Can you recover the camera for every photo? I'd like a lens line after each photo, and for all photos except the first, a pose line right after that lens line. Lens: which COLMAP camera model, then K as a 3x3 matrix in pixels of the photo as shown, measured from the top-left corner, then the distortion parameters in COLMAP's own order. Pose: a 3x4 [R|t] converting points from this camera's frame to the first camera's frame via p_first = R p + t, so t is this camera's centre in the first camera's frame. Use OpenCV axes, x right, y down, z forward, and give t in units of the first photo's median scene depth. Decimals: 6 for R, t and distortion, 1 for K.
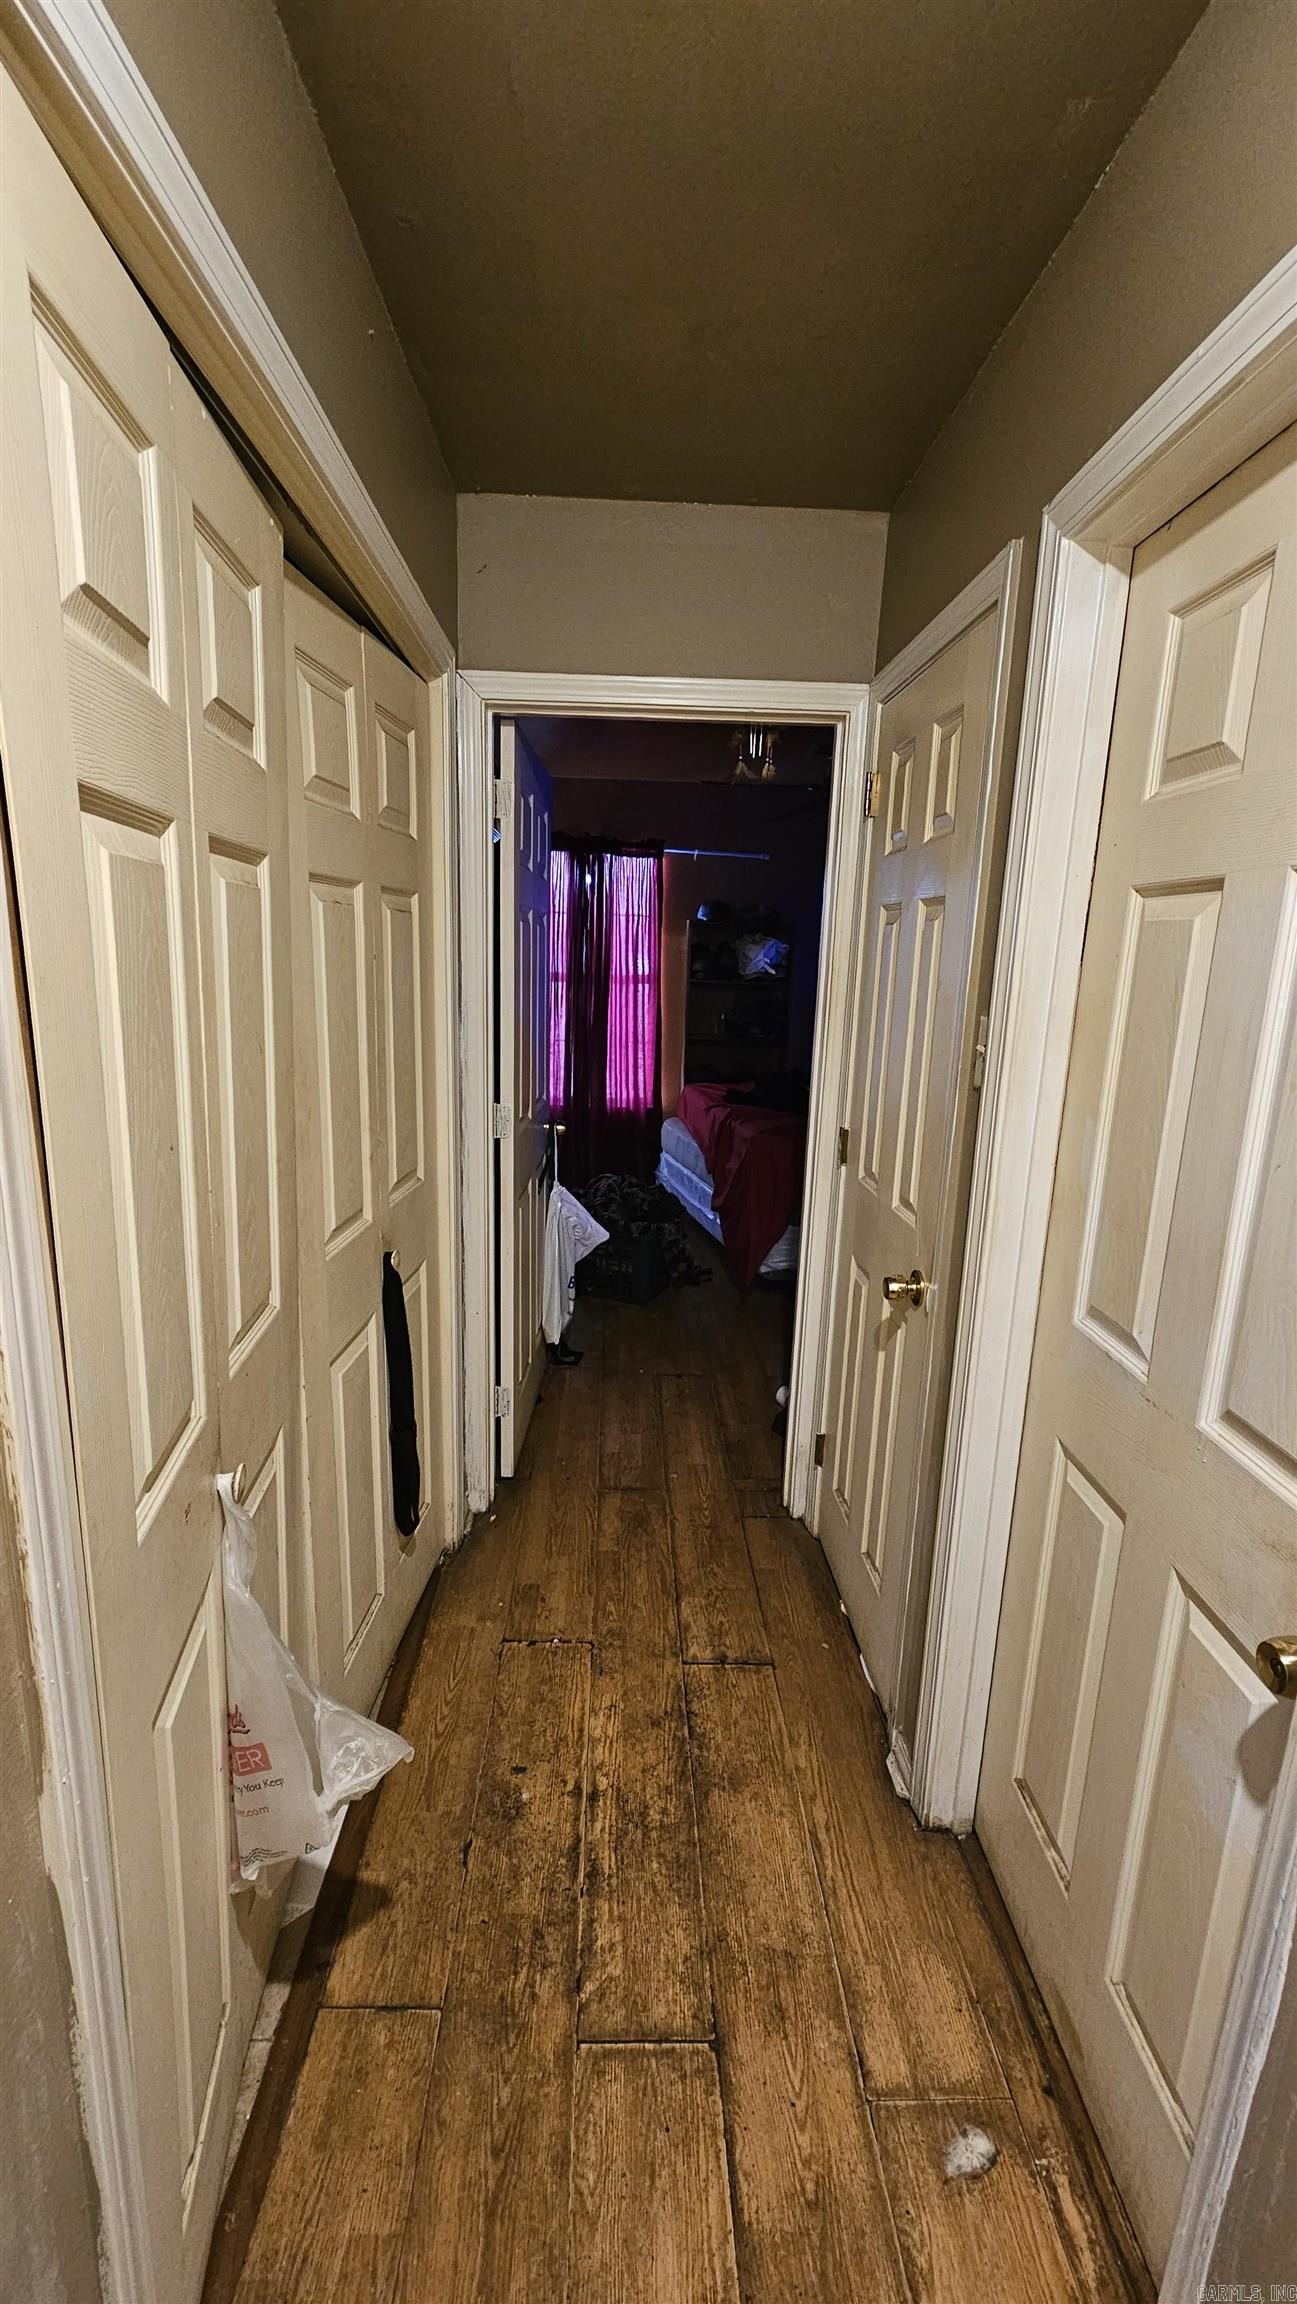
lens RADIAL K [[931.6, 0, 651.9], [0, 931.6, 1147.4], [0, 0, 1]] dist [-0.000119, -0.000001]
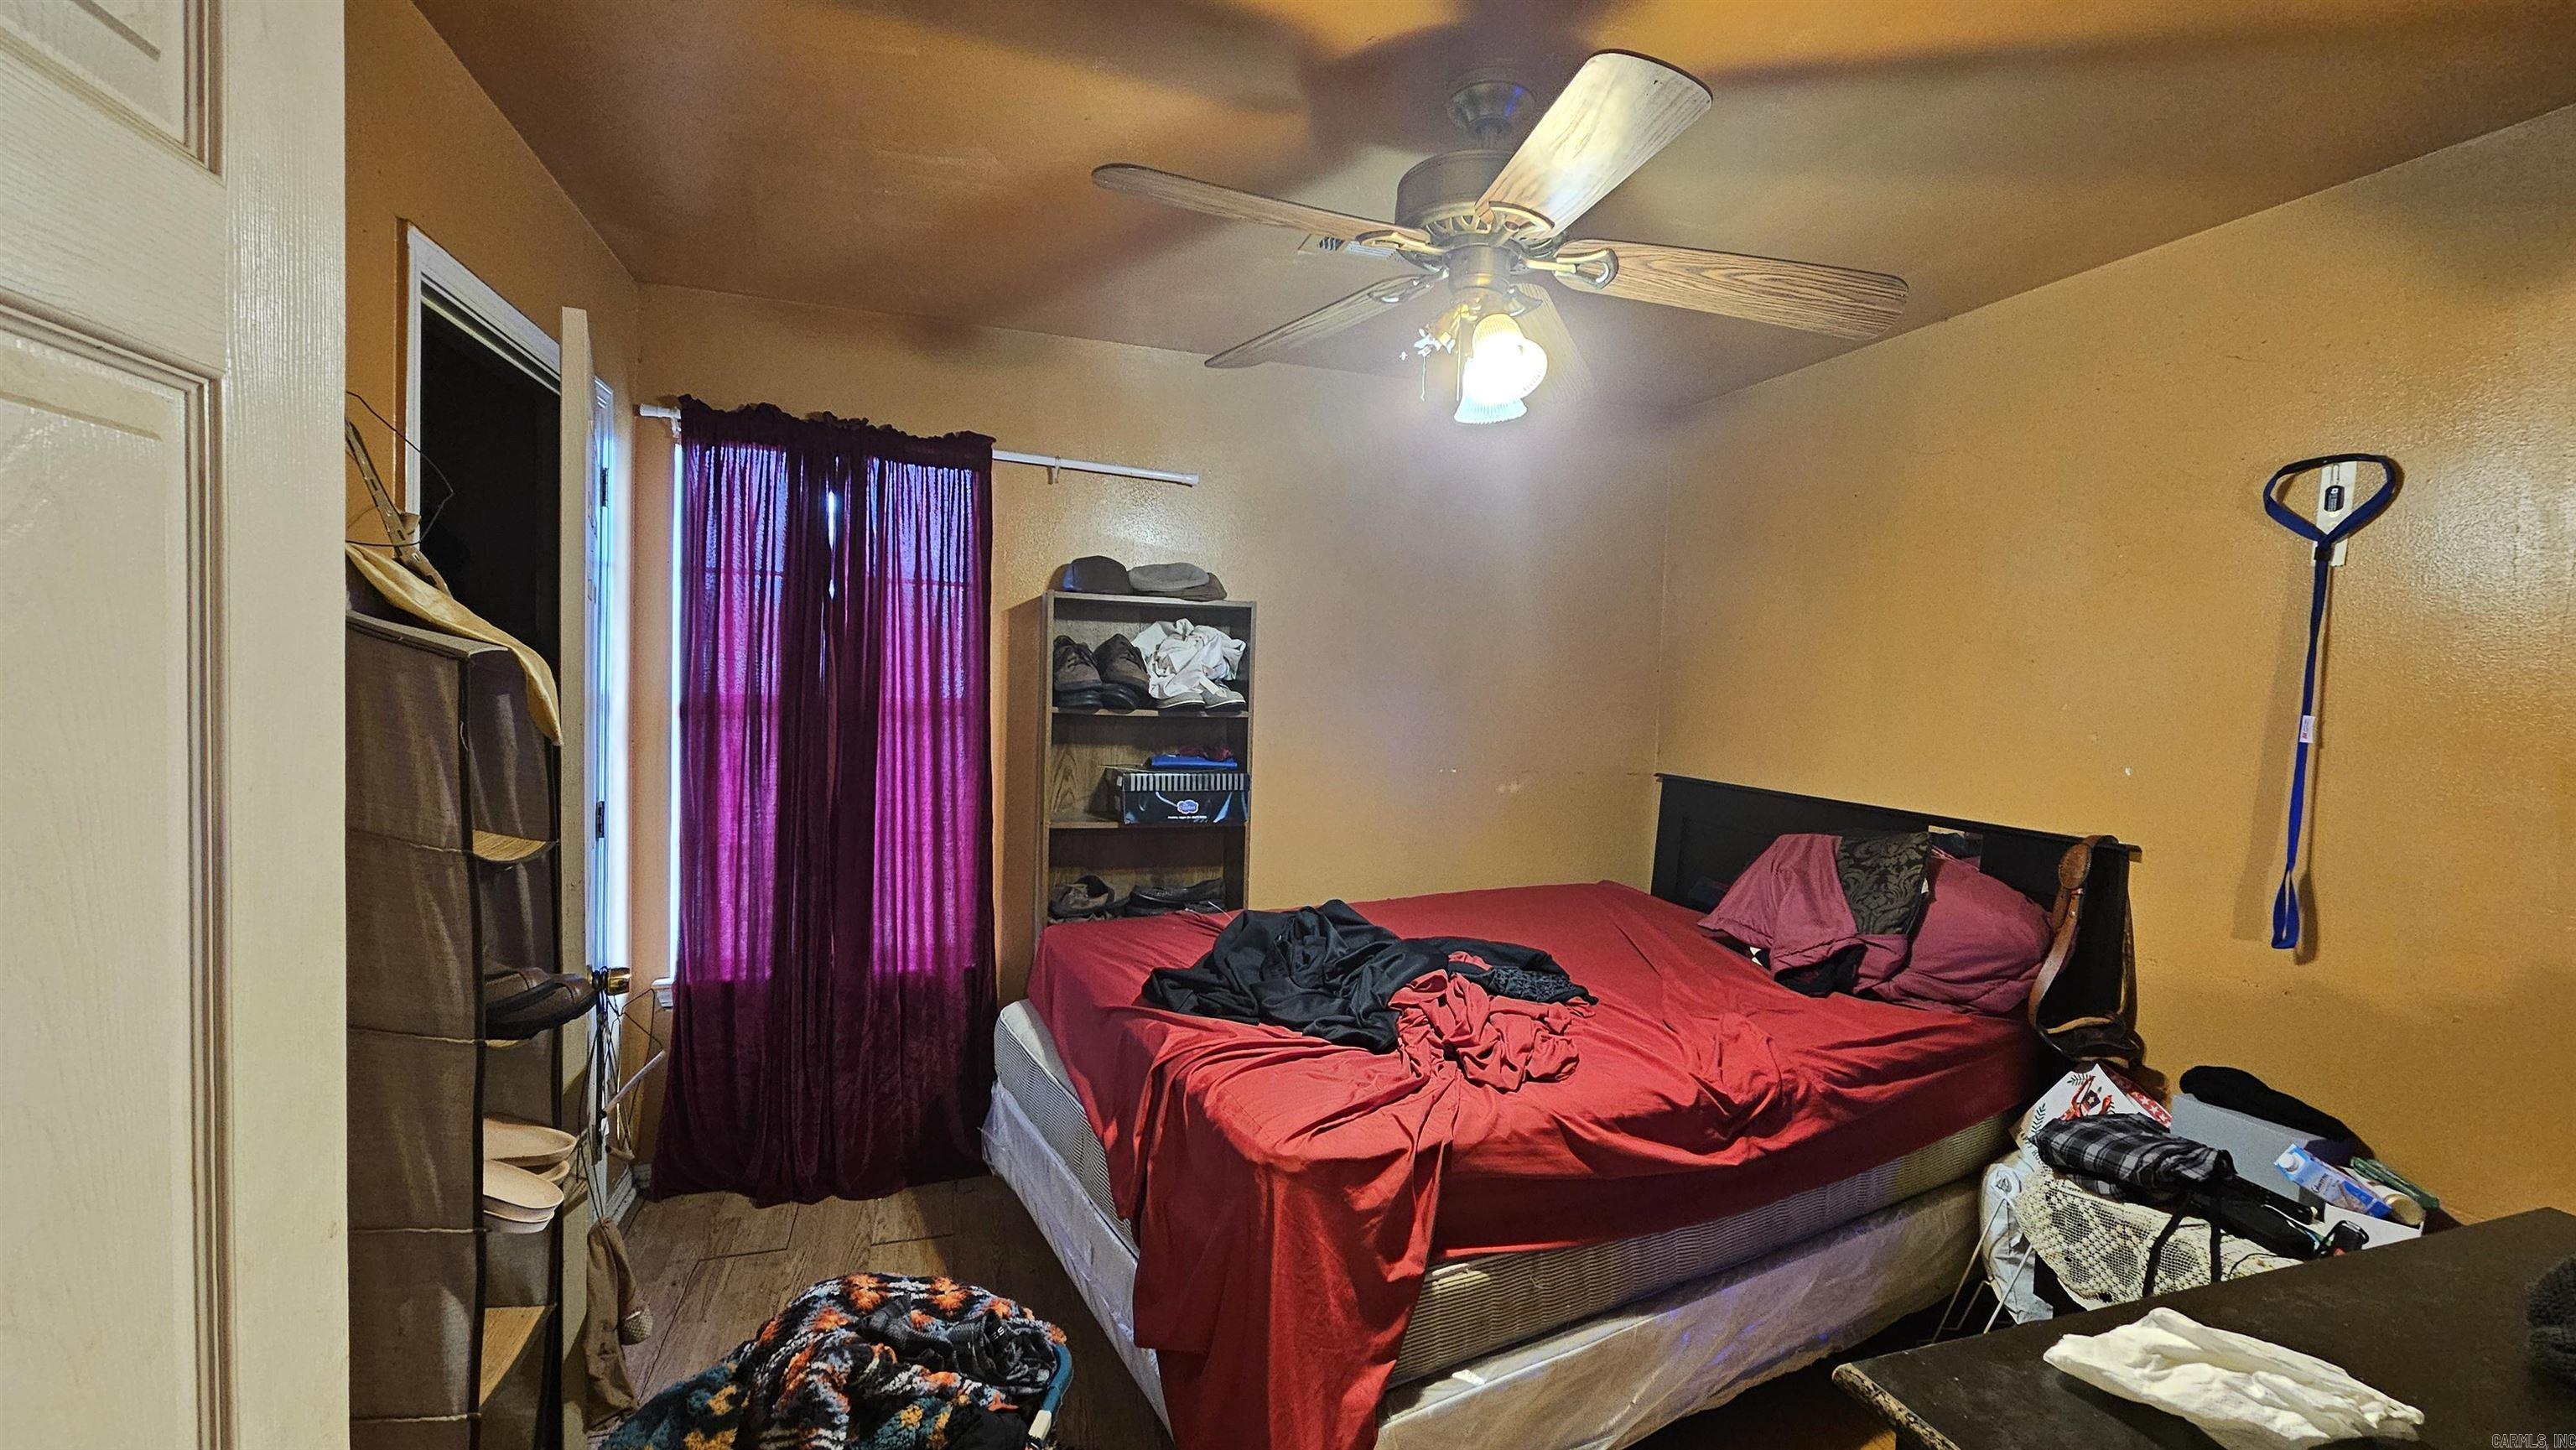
lens RADIAL K [[1041.6, 0, 1286.8], [0, 1041.6, 719.3], [0, 0, 1]] dist [-0.000119, -0.000001]
pose [[0.959270, -0.009869, 0.282317, 0.005097], [0.052366, 0.988281, -0.143384, -0.087884], [-0.277594, 0.152328, 0.948545, 0.438561]]
